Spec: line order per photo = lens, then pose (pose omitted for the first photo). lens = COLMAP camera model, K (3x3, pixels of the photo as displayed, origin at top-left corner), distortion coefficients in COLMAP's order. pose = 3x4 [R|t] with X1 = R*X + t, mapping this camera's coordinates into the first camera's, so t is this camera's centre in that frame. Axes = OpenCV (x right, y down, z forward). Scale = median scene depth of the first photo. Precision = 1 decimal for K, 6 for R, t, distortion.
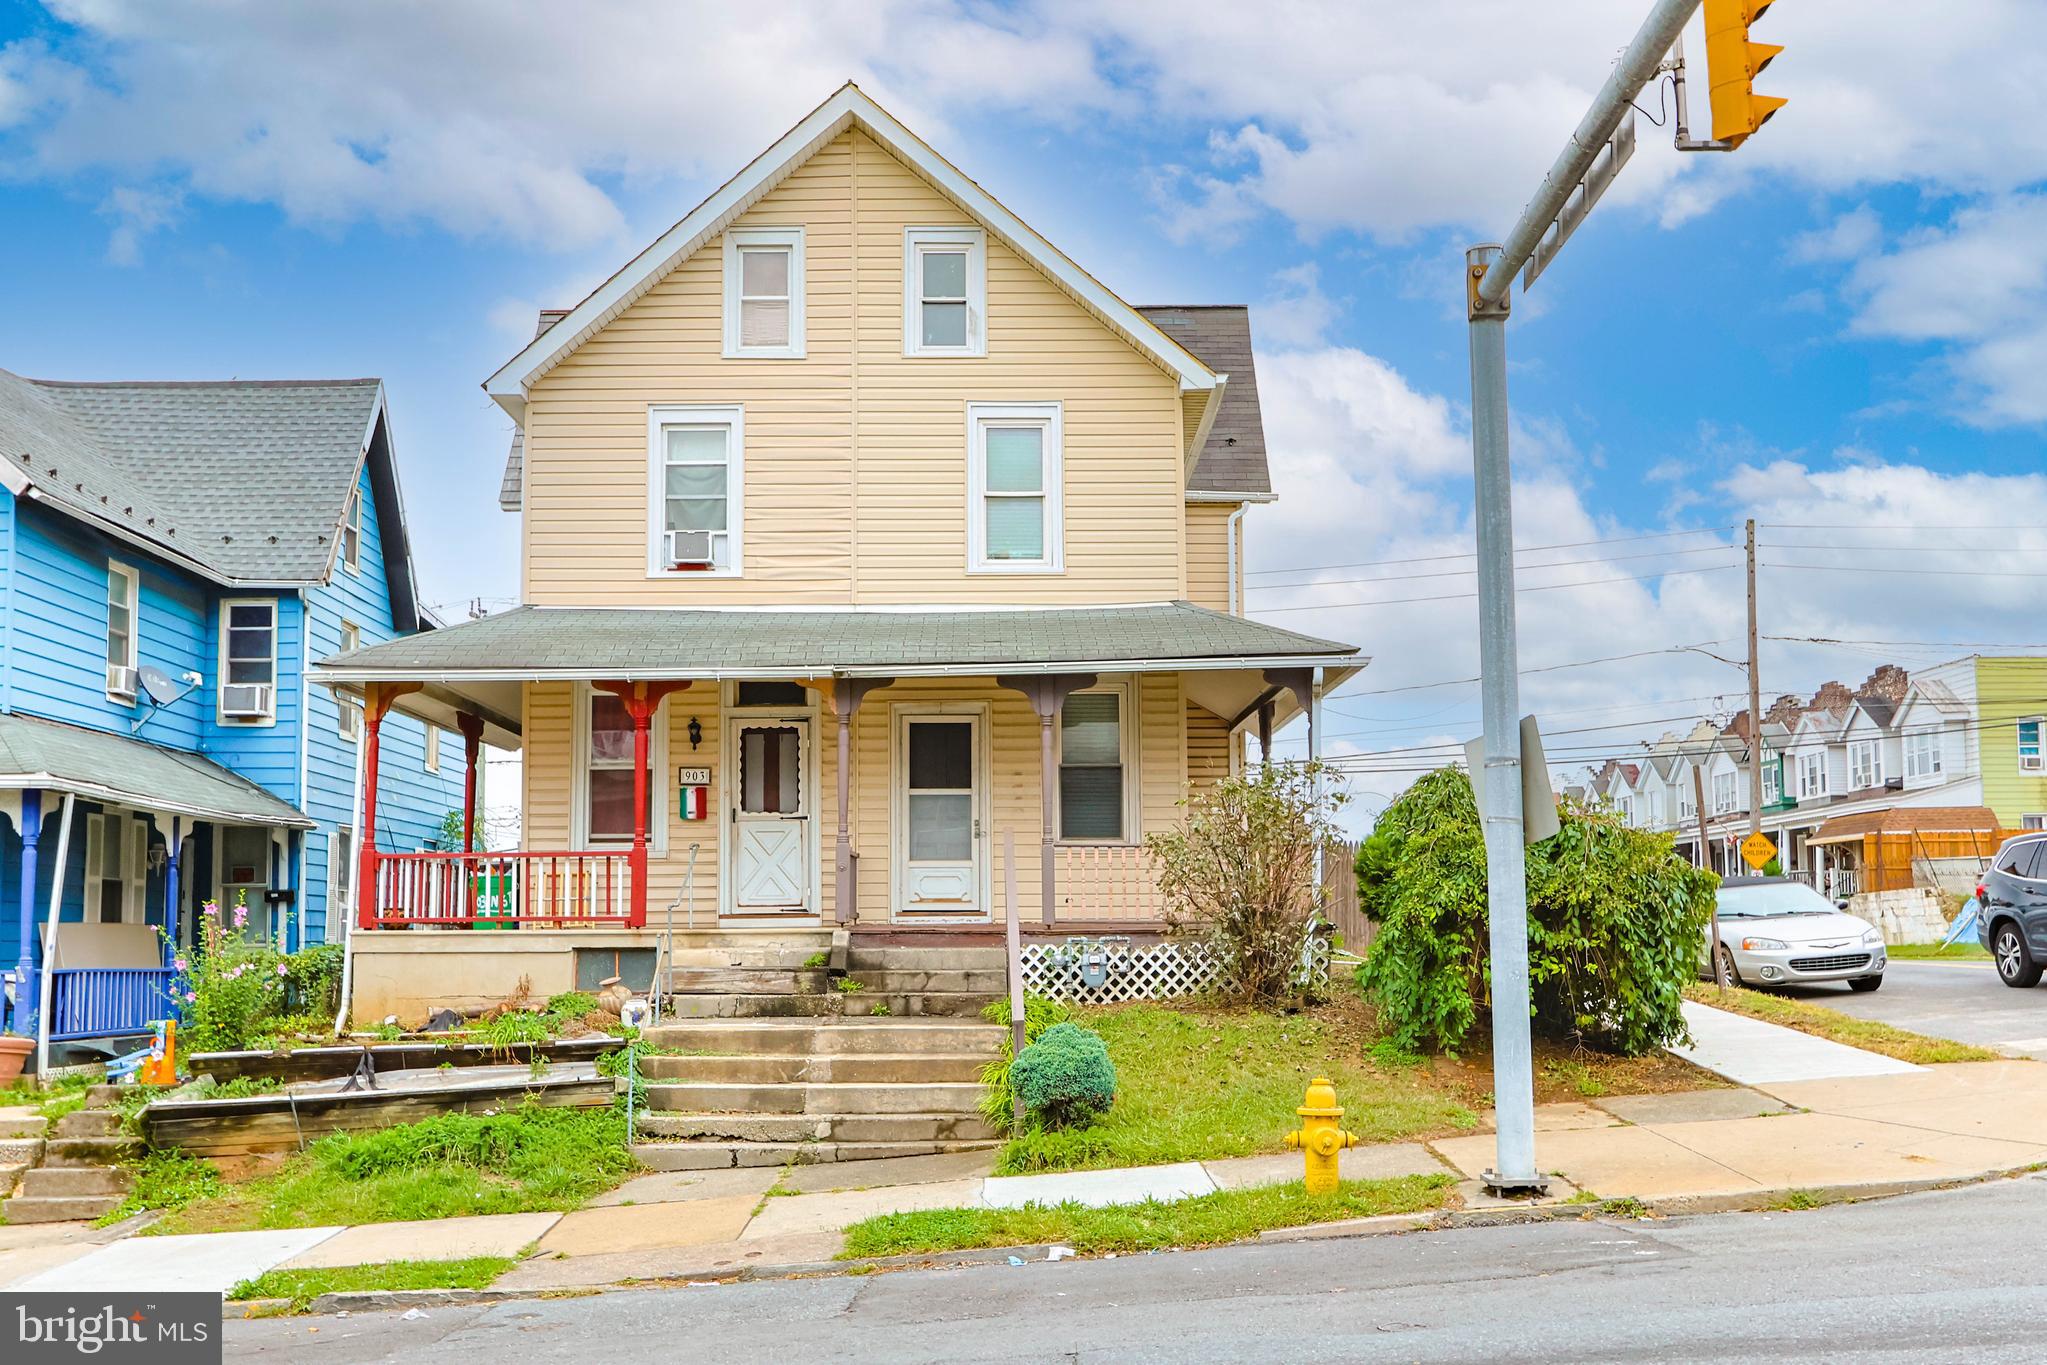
lens RADIAL K [[1870.8, 0, 1019.7], [0, 1870.8, 793.4], [0, 0, 1]] dist [-0.010535, 0.011490]
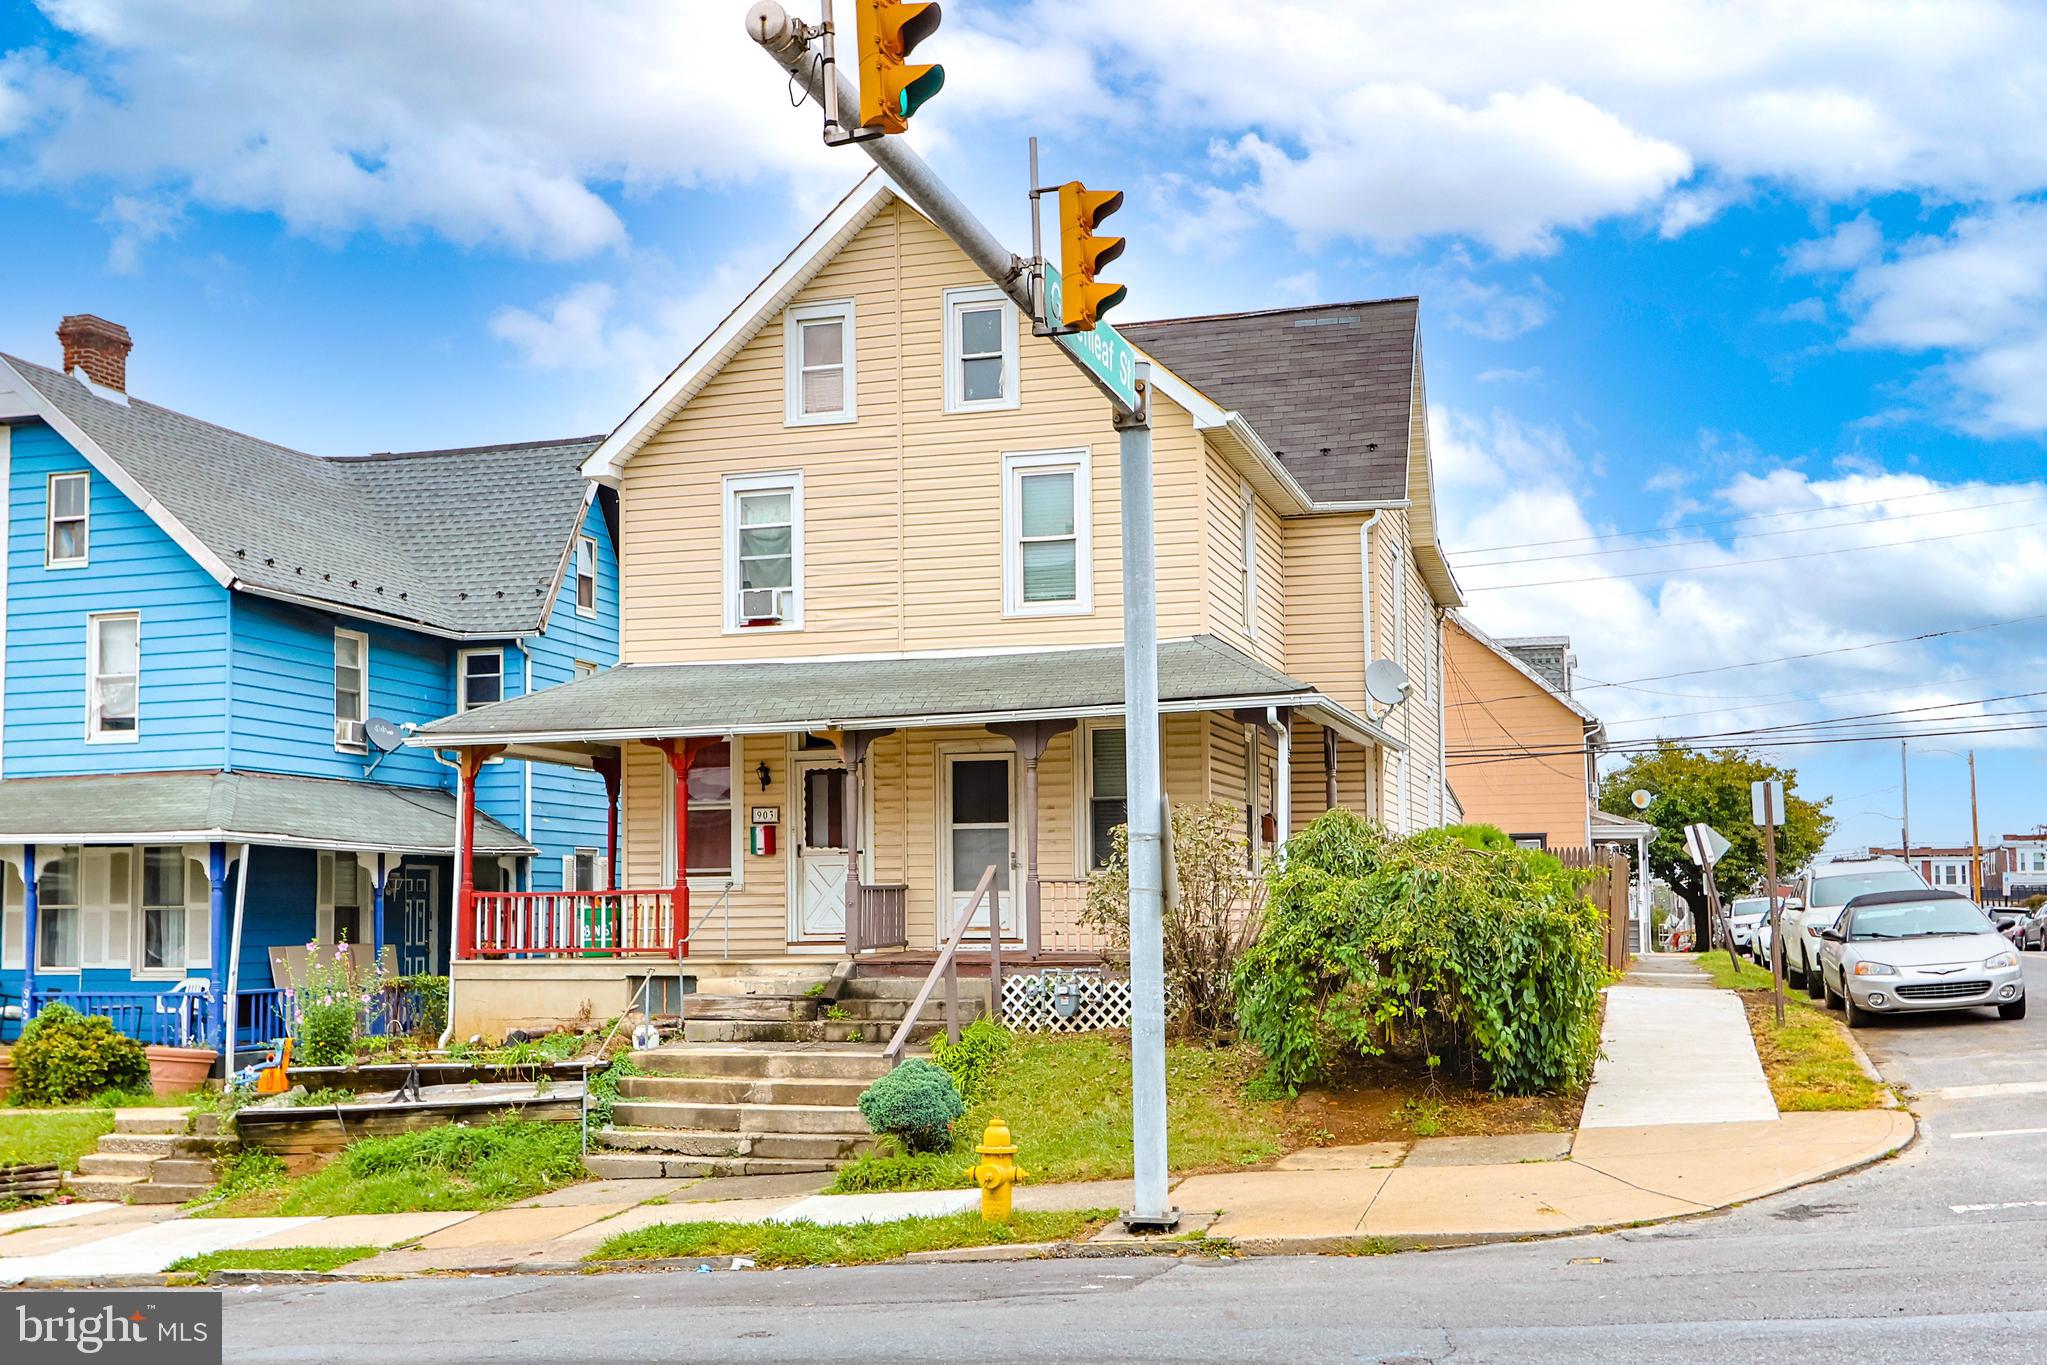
lens RADIAL K [[2038.8, 0, 1054.7], [0, 2038.8, 802.1], [0, 0, 1]] dist [-0.009703, 0.009705]
pose [[0.960878, -0.018328, -0.276364, 0.315294], [0.025120, 0.999463, 0.021054, -0.037408], [0.275829, -0.027172, 0.960822, -0.095872]]
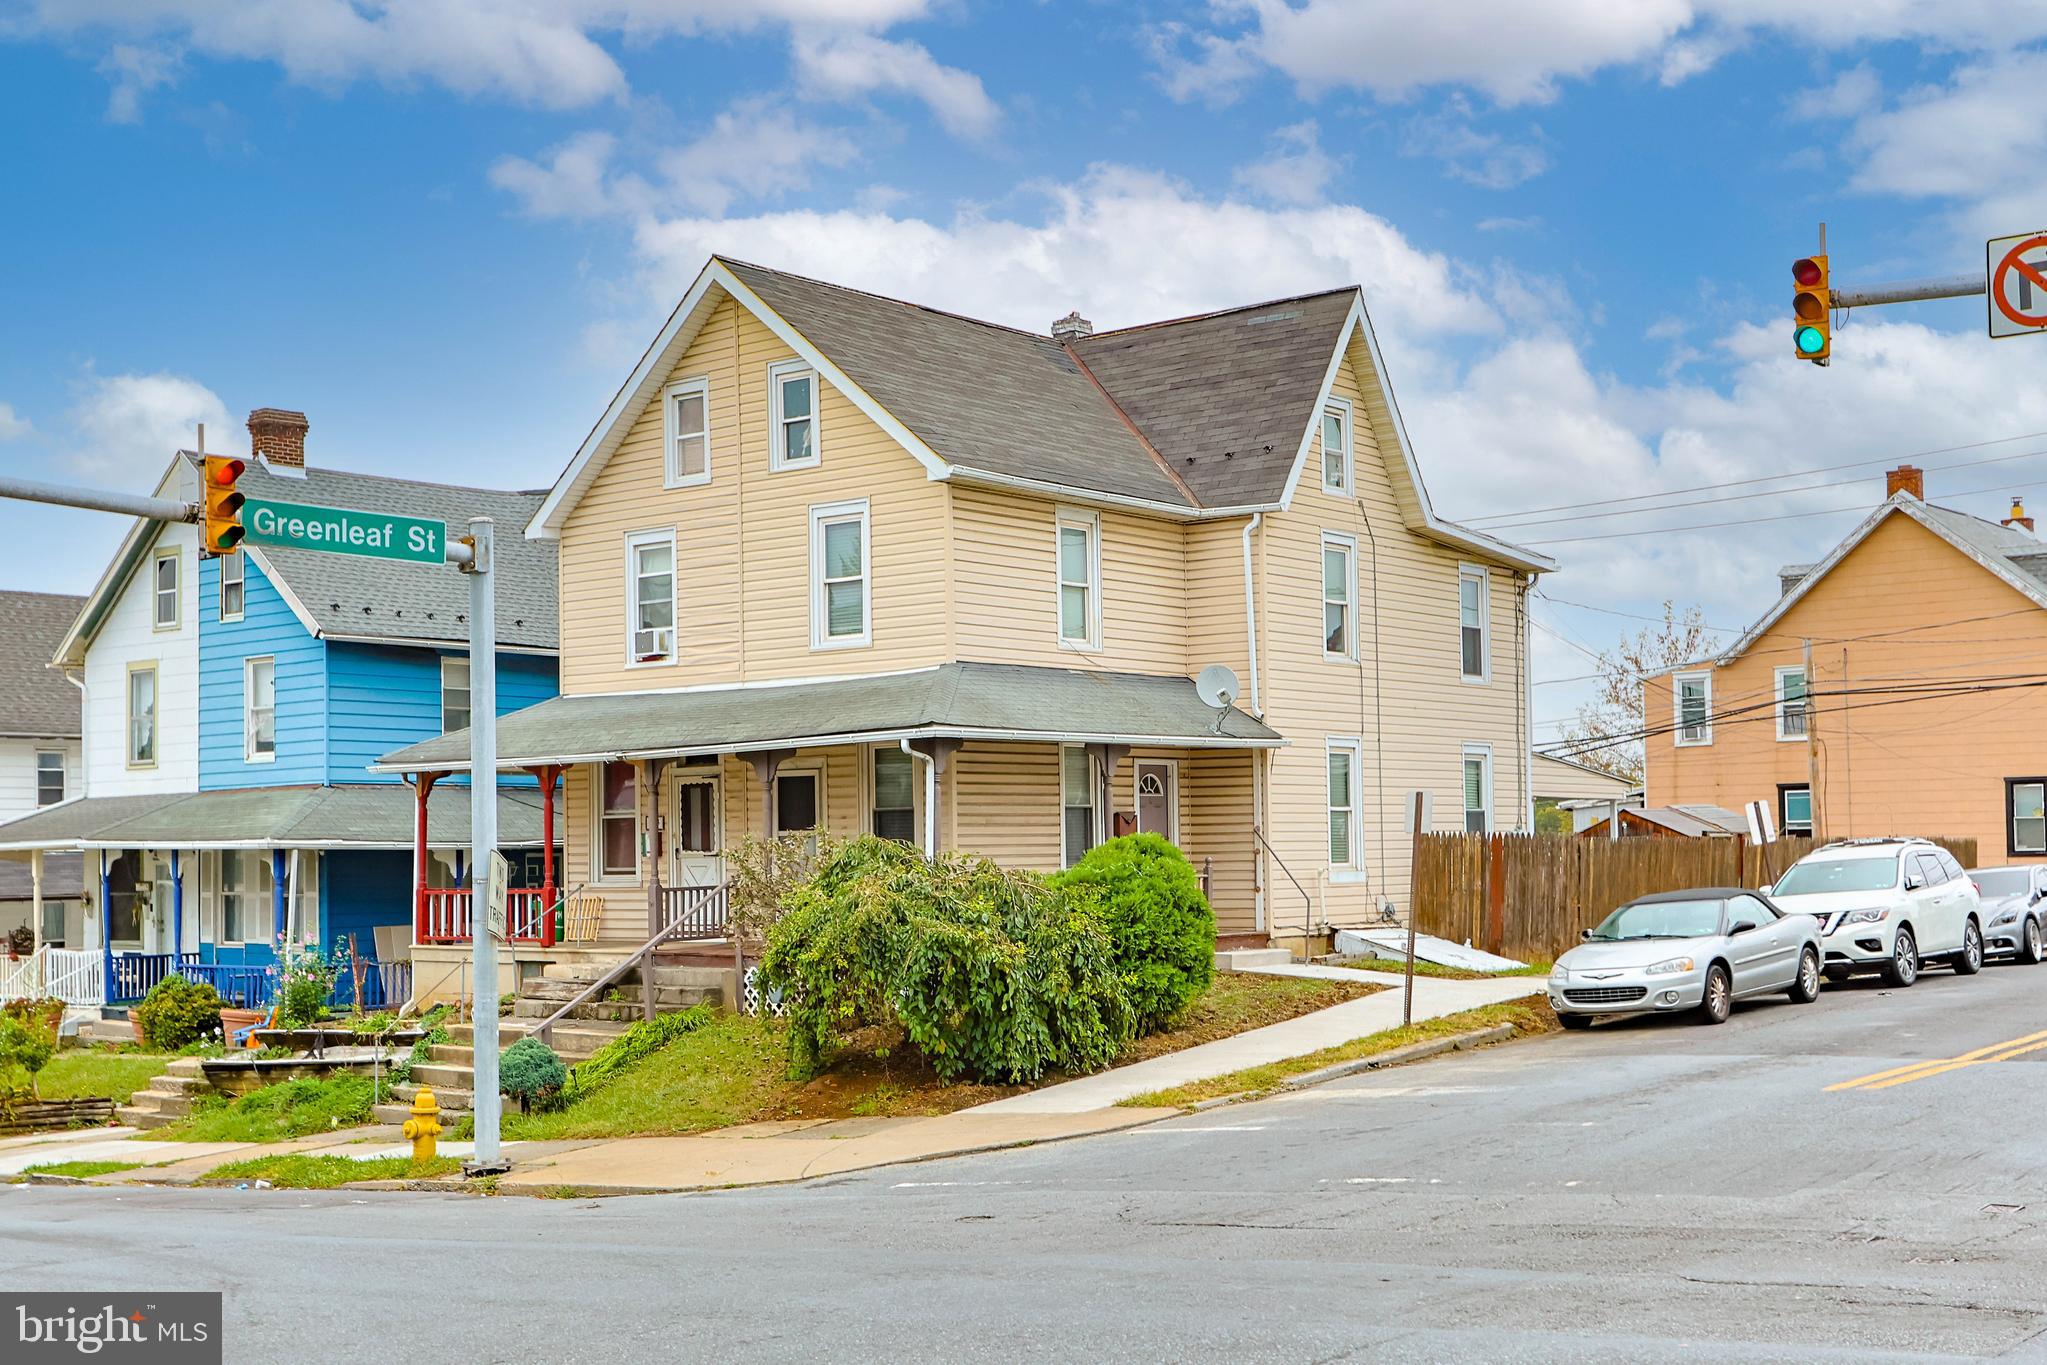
lens RADIAL K [[2347.5, 0, 1025.0], [0, 2347.5, 773.7], [0, 0, 1]] dist [-0.004095, -0.001263]
pose [[0.786668, -0.024774, -0.616879, 1.009930], [0.056048, 0.997934, 0.031397, -0.078603], [0.614827, -0.059273, 0.786432, -0.105090]]
